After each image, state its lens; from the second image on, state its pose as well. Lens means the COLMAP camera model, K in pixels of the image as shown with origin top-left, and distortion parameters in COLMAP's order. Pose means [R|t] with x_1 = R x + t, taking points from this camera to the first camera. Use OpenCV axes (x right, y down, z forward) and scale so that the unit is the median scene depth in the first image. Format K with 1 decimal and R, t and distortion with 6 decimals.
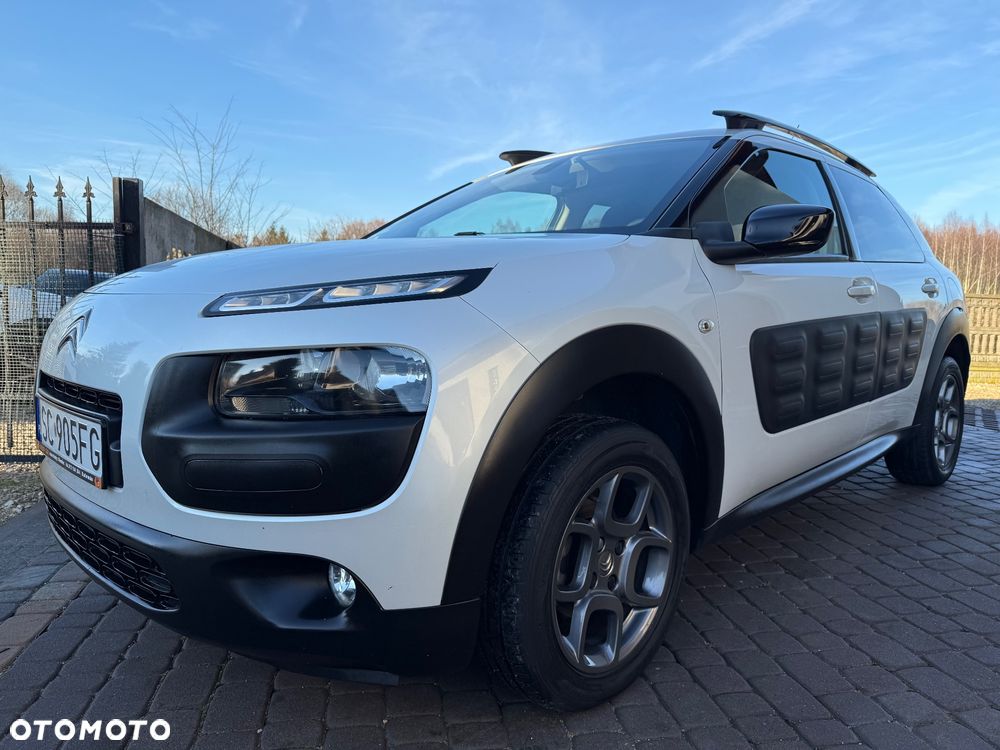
lens RADIAL K [[723.6, 0, 501.3], [0, 723.6, 376.5], [0, 0, 1]] dist [0.005521, -0.017564]
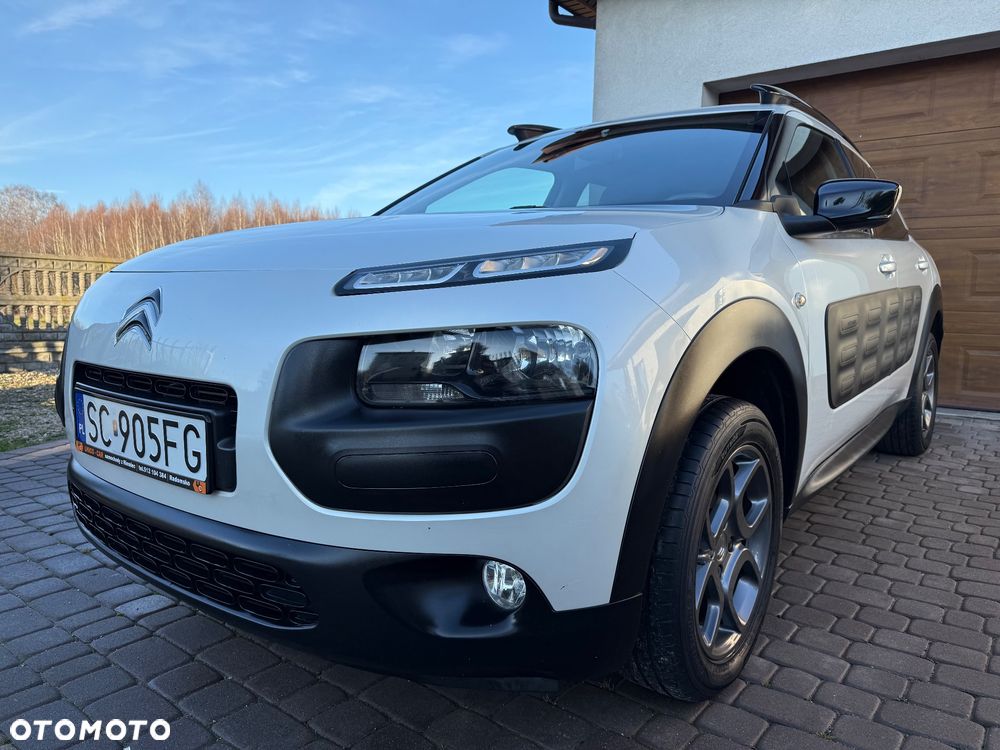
lens RADIAL K [[723.6, 0, 497.9], [0, 723.6, 370.6], [0, 0, 1]] dist [0.005521, -0.017564]
pose [[0.992696, -0.023075, 0.118419, -0.308904], [0.021327, 0.999644, 0.016013, -0.000258], [-0.118746, -0.013370, 0.992835, 0.090717]]
